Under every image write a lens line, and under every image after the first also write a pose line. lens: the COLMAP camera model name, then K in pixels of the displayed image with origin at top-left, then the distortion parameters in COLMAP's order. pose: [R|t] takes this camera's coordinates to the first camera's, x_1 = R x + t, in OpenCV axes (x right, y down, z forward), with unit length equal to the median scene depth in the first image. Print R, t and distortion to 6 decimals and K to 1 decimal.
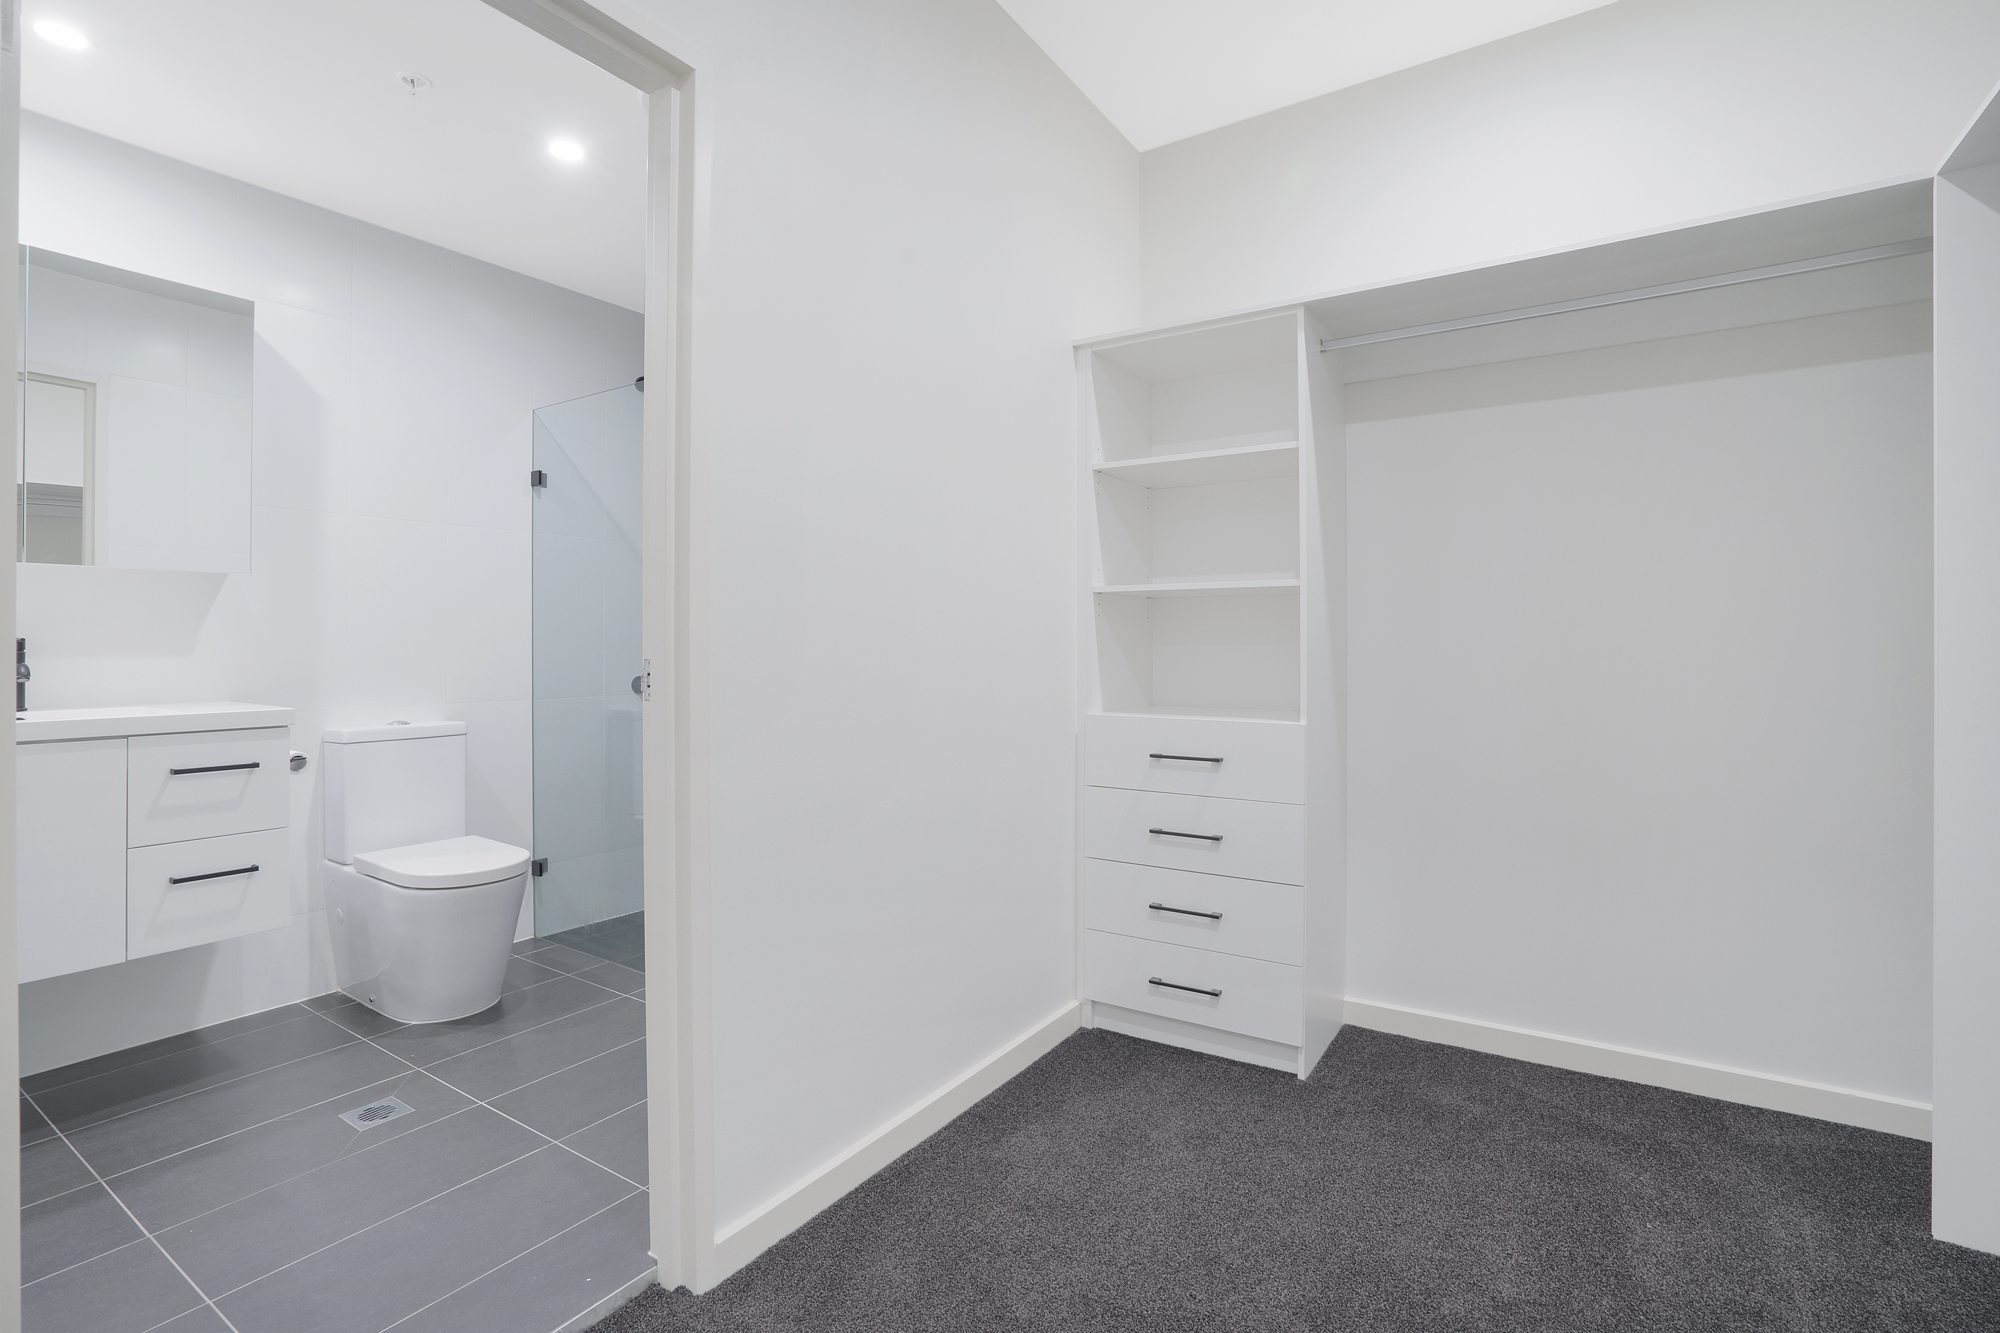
lens RADIAL K [[948.7, 0, 996.8], [0, 948.7, 627.4], [0, 0, 1]] dist [-0.055595, 0.022809]
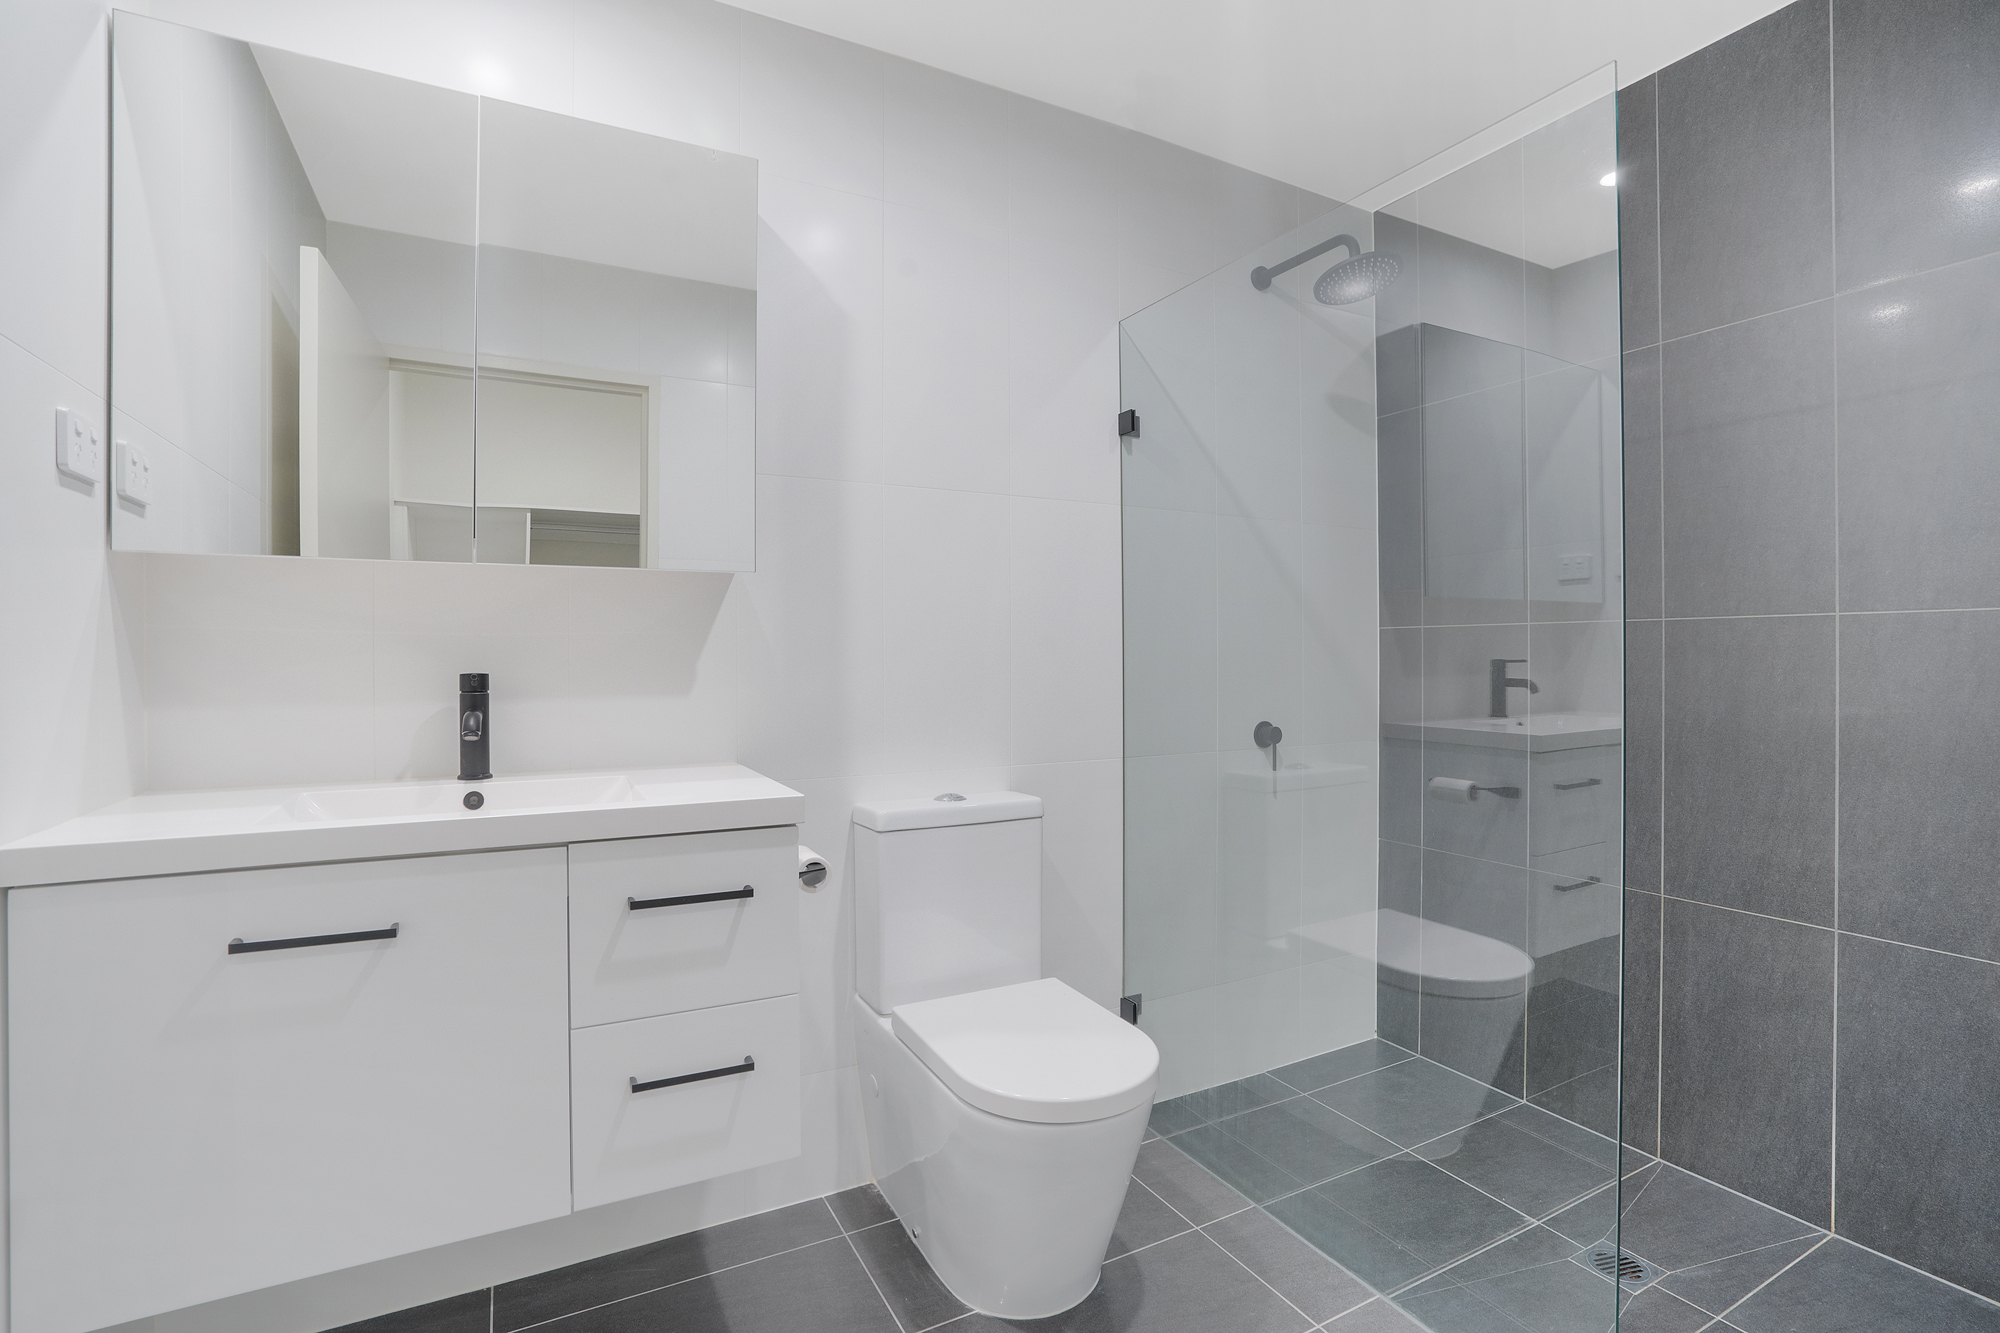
lens RADIAL K [[940.2, 0, 999.5], [0, 940.2, 652.1], [0, 0, 1]] dist [-0.055678, 0.021504]
pose [[0.878840, 0.001839, -0.477114, -0.308899], [0.005156, 0.999898, 0.013351, -0.009594], [0.477089, -0.014193, 0.878740, 0.454790]]
